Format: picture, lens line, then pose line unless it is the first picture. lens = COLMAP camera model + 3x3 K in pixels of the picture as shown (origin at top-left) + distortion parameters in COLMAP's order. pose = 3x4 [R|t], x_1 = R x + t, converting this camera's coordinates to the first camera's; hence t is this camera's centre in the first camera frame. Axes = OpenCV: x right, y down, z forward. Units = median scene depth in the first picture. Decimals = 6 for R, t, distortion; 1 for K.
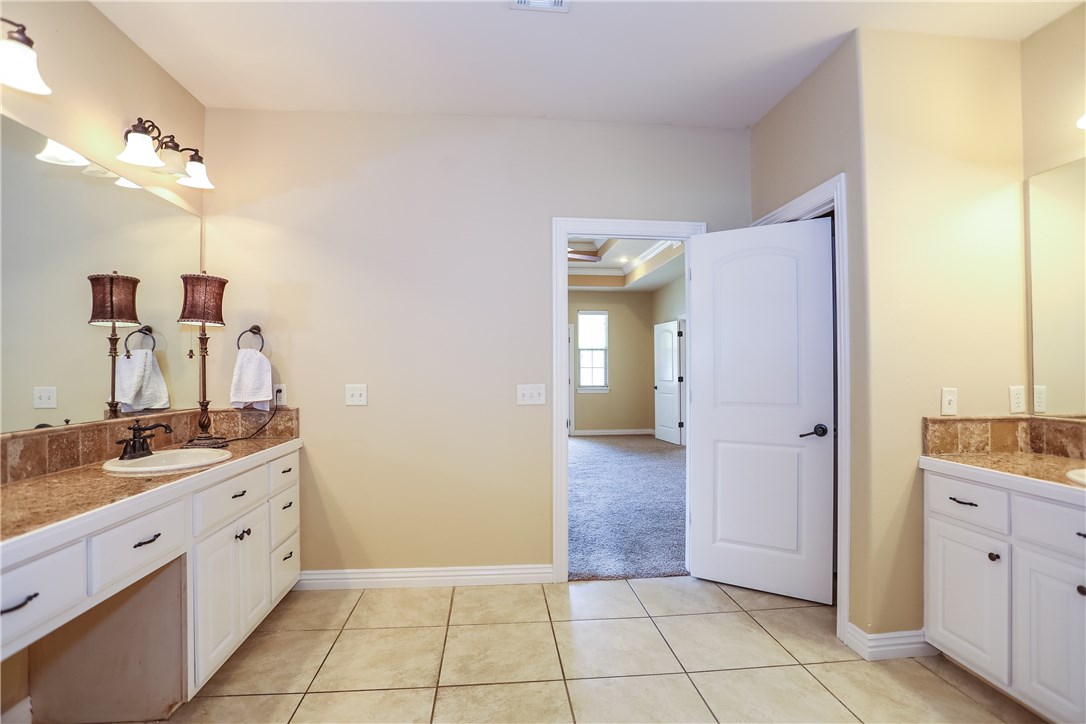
lens RADIAL K [[528.6, 0, 543.0], [0, 528.6, 362.0], [0, 0, 1]] dist [-0.075308, 0.031179]
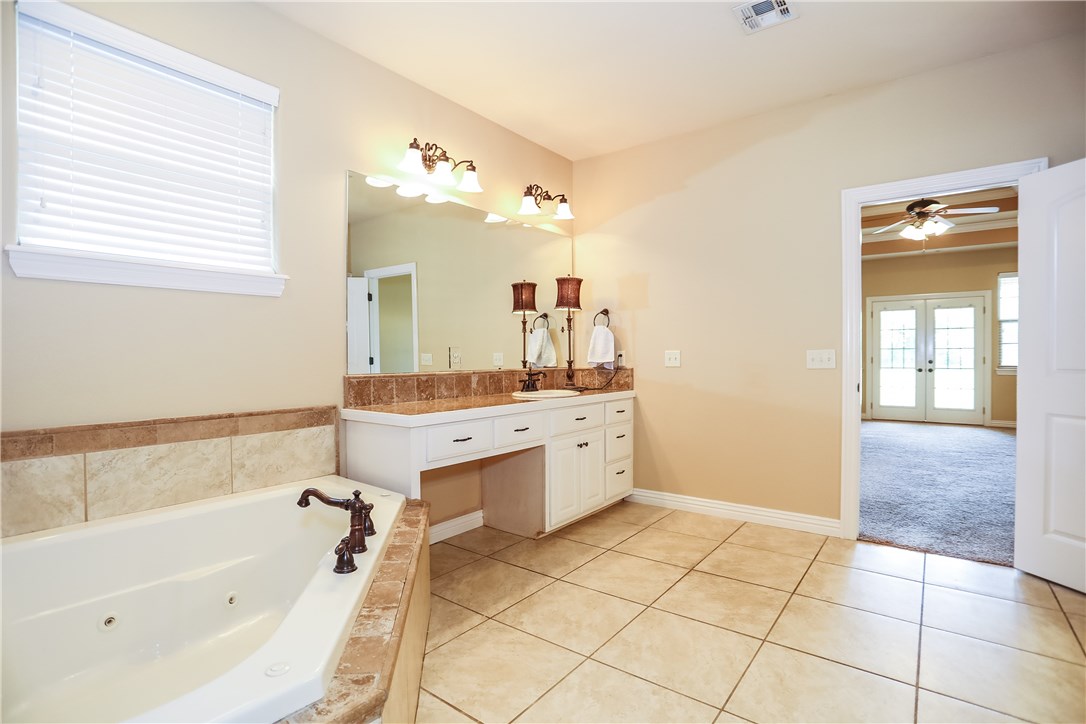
lens RADIAL K [[528.6, 0, 543.0], [0, 528.6, 362.0], [0, 0, 1]] dist [-0.075308, 0.031179]
pose [[0.732415, 0.008333, -0.680808, 0.322245], [0.012331, 0.999599, 0.025501, 0.037400], [0.680747, -0.027072, 0.732018, -0.183812]]
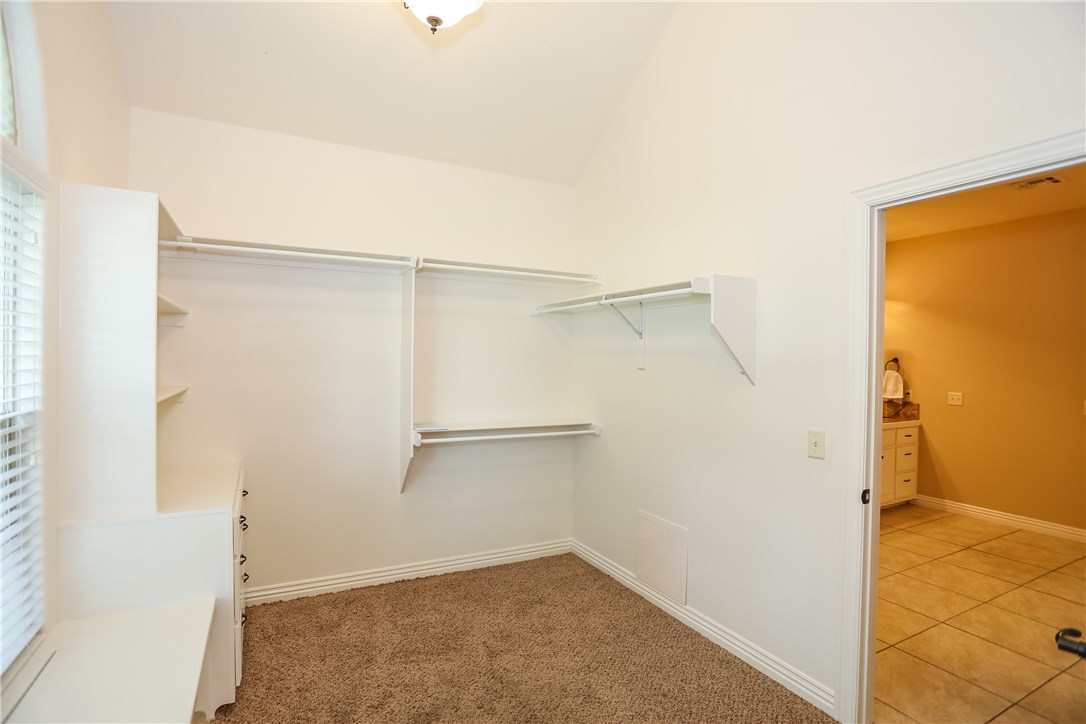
lens RADIAL K [[533.0, 0, 543.0], [0, 533.0, 362.0], [0, 0, 1]] dist [-0.059744, 0.025876]
pose [[0.383695, 0.016366, -0.923315, 0.751170], [0.000188, 0.999842, 0.017801, -0.095916], [0.923460, -0.007004, 0.383631, -0.971088]]
